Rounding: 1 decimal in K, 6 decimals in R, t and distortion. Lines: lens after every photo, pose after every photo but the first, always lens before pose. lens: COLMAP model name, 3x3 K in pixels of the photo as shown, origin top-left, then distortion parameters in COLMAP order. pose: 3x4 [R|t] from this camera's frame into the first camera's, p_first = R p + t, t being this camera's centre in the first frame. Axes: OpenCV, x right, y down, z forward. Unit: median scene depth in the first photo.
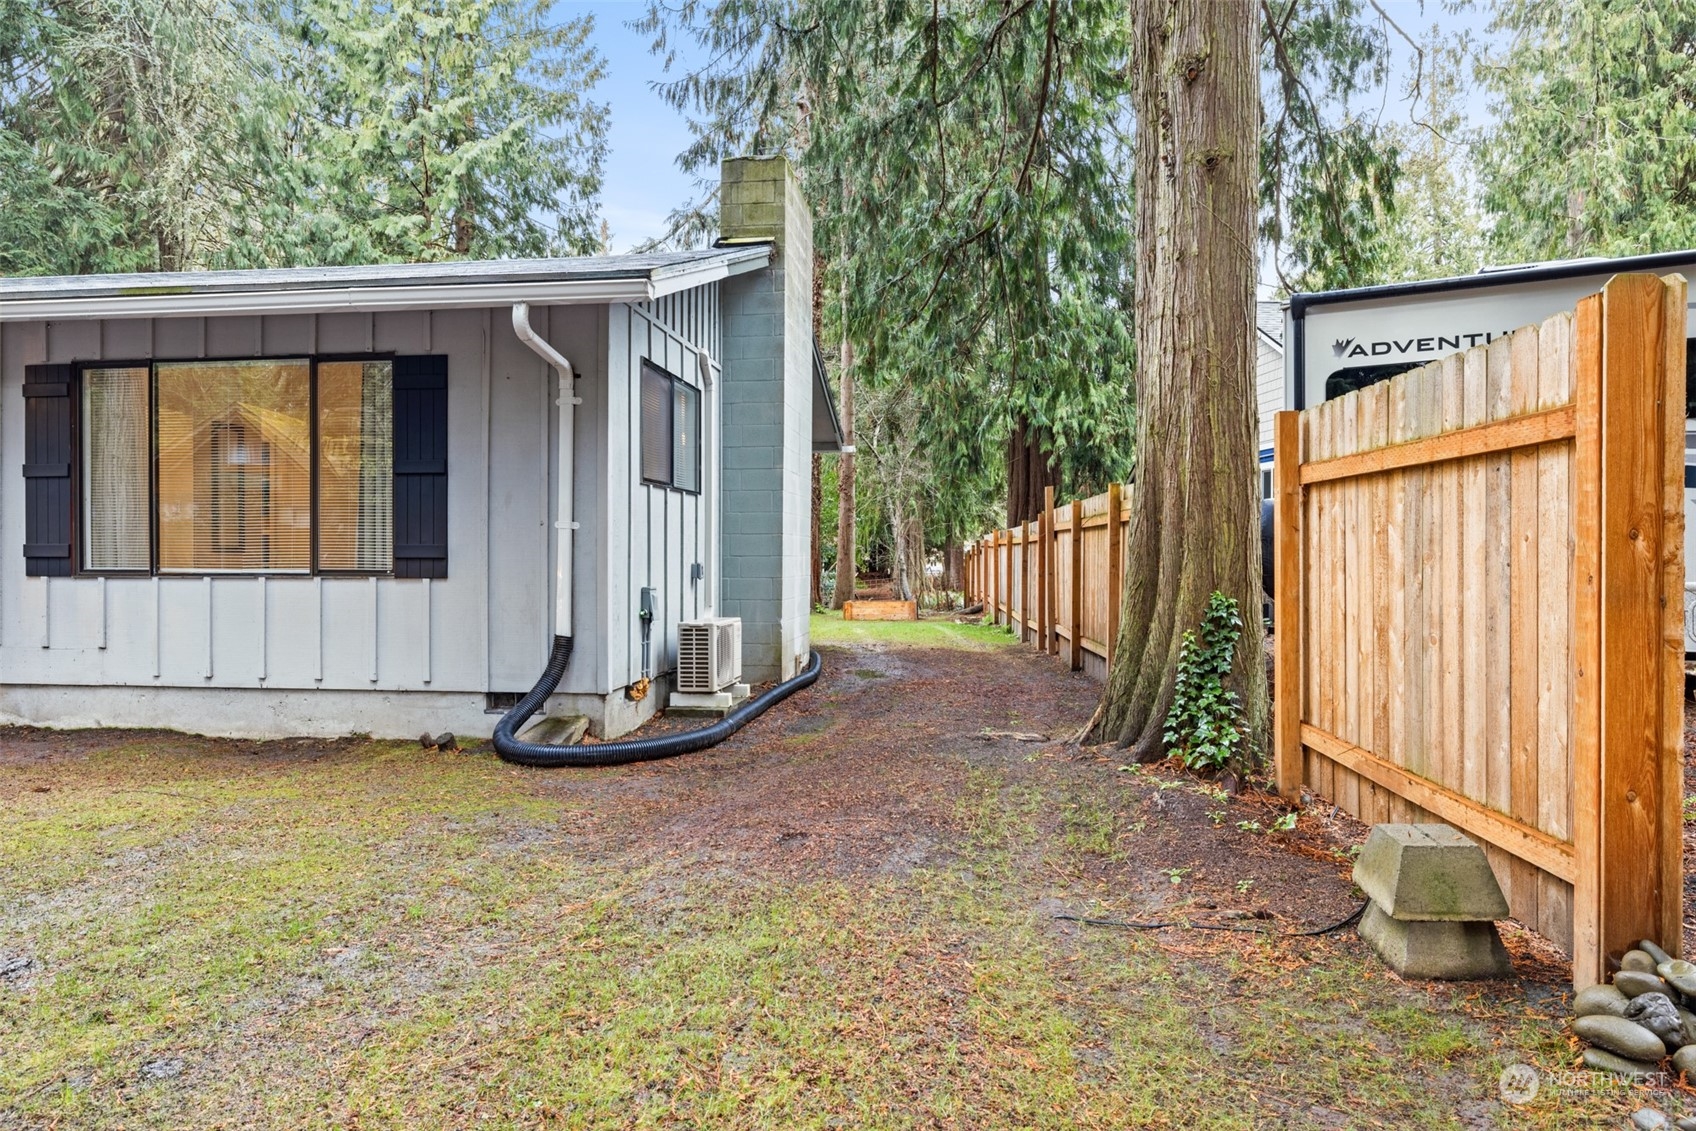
lens RADIAL K [[1007.7, 0, 846.2], [0, 1007.7, 557.9], [0, 0, 1]] dist [0.001991, 0.000730]
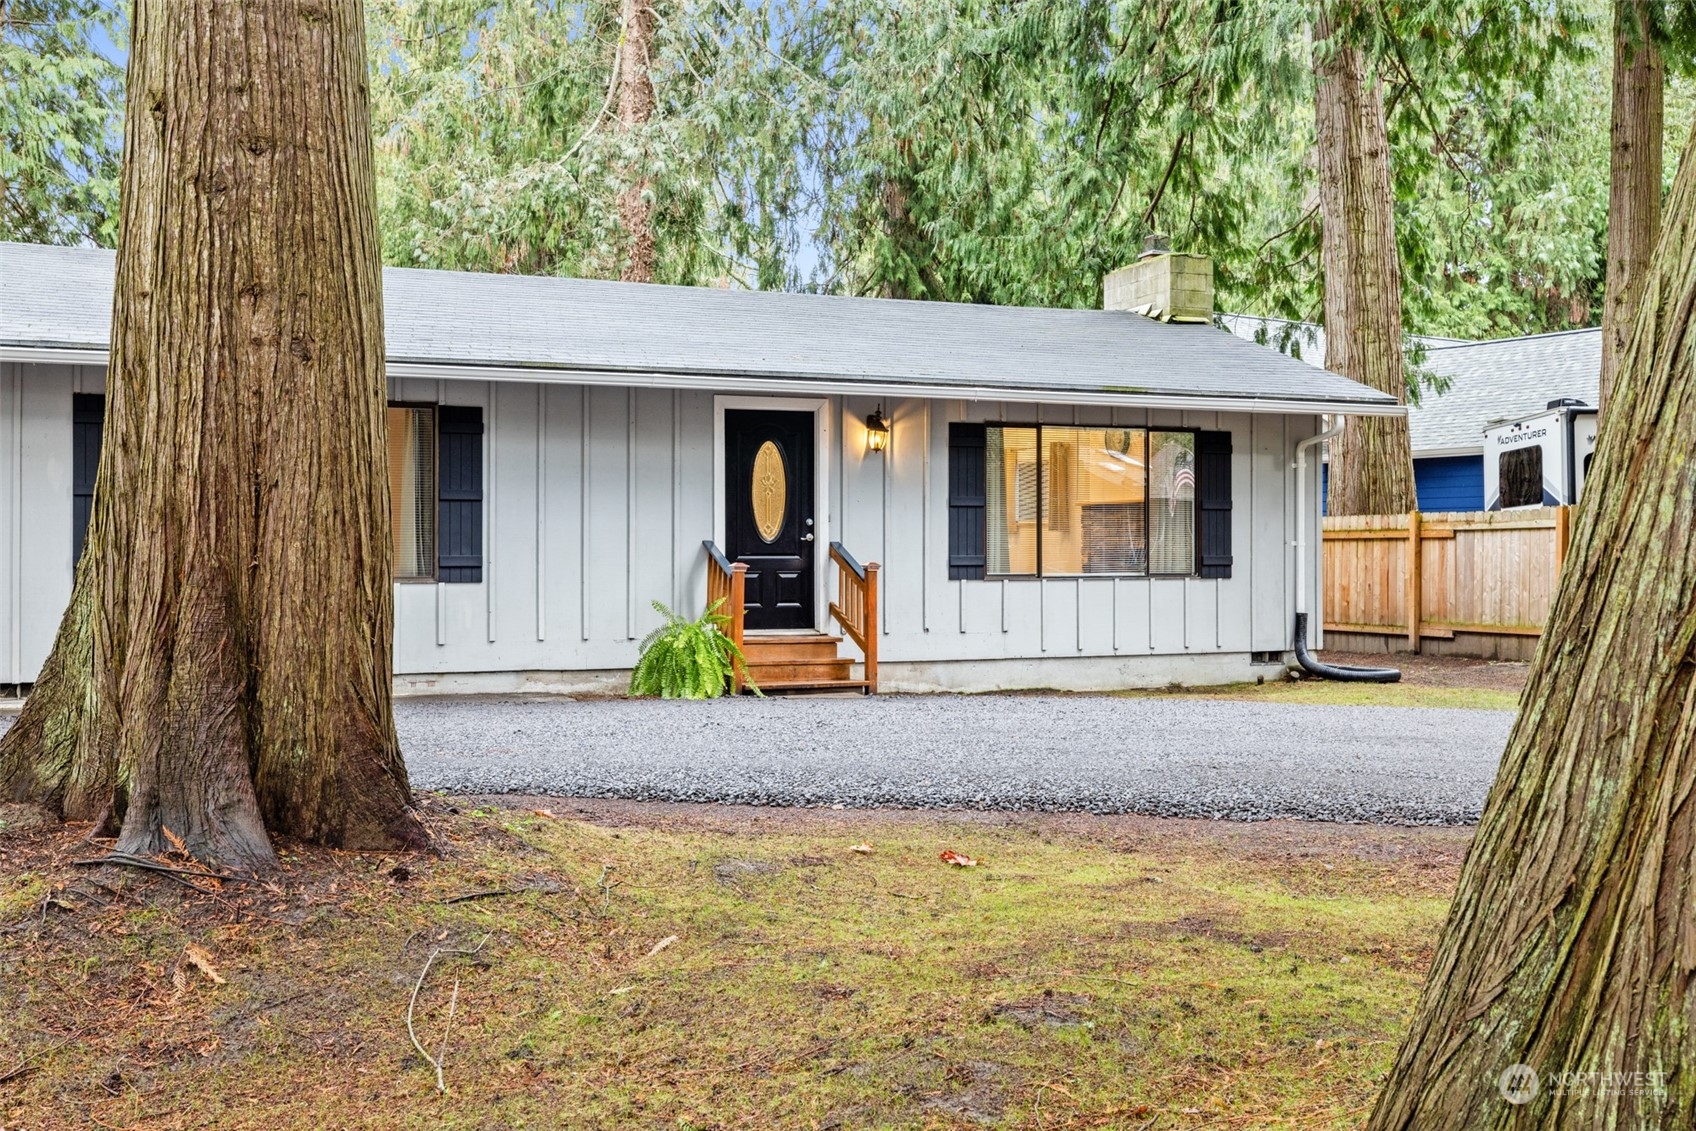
lens RADIAL K [[1708.7, 0, 848.0], [0, 1708.7, 565.5], [0, 0, 1]] dist [0.000322, -0.001670]
pose [[0.869248, -0.005335, 0.494348, -2.055653], [0.001590, 0.999967, 0.007996, -0.019081], [-0.494374, -0.006165, 0.869228, -0.906689]]
